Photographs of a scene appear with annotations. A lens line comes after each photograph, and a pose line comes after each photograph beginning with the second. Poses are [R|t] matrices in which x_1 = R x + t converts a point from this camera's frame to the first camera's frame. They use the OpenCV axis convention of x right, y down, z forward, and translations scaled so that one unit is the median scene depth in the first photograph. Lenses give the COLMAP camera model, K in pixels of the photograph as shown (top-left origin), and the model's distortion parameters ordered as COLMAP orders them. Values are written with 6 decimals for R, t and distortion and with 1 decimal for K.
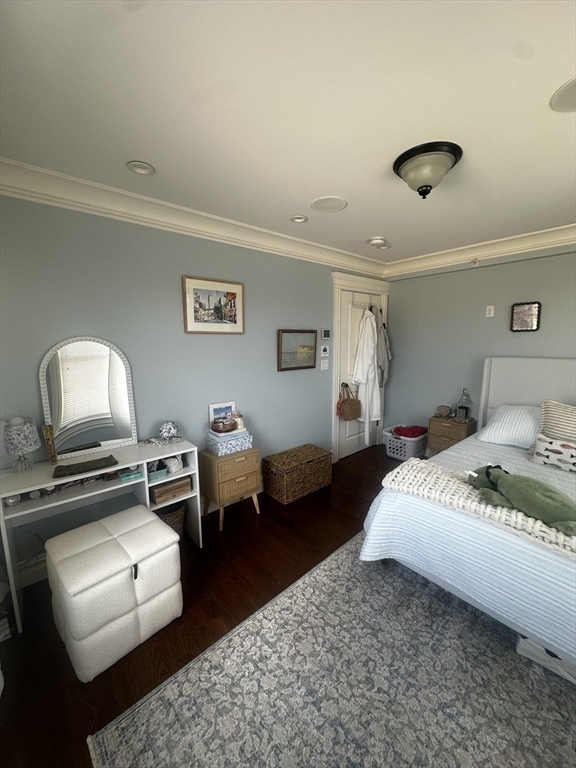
lens RADIAL K [[305.2, 0, 288.2], [0, 305.2, 383.3], [0, 0, 1]] dist [-0.002322, 0.000912]
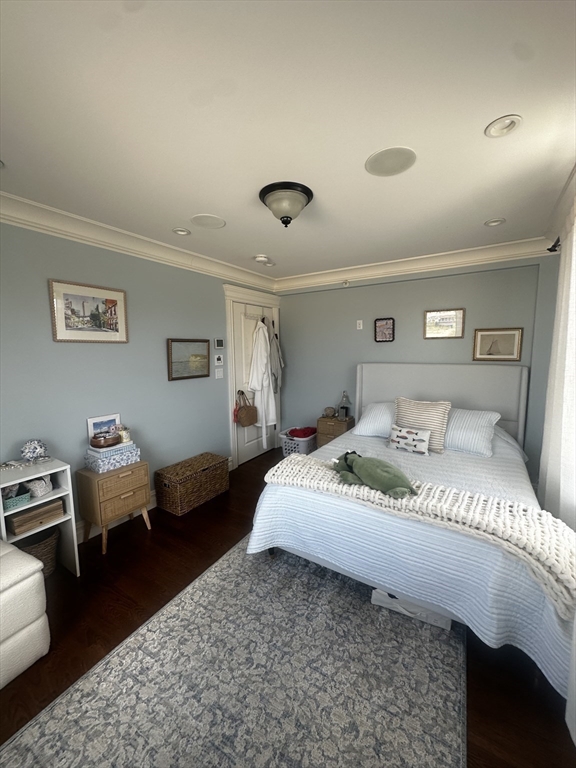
lens RADIAL K [[305.2, 0, 287.6], [0, 305.2, 383.4], [0, 0, 1]] dist [-0.002322, 0.000912]
pose [[0.958212, -0.033498, 0.284092, 0.088488], [0.042847, 0.998723, -0.026756, 0.018701], [-0.282833, 0.037810, 0.958424, -0.084608]]
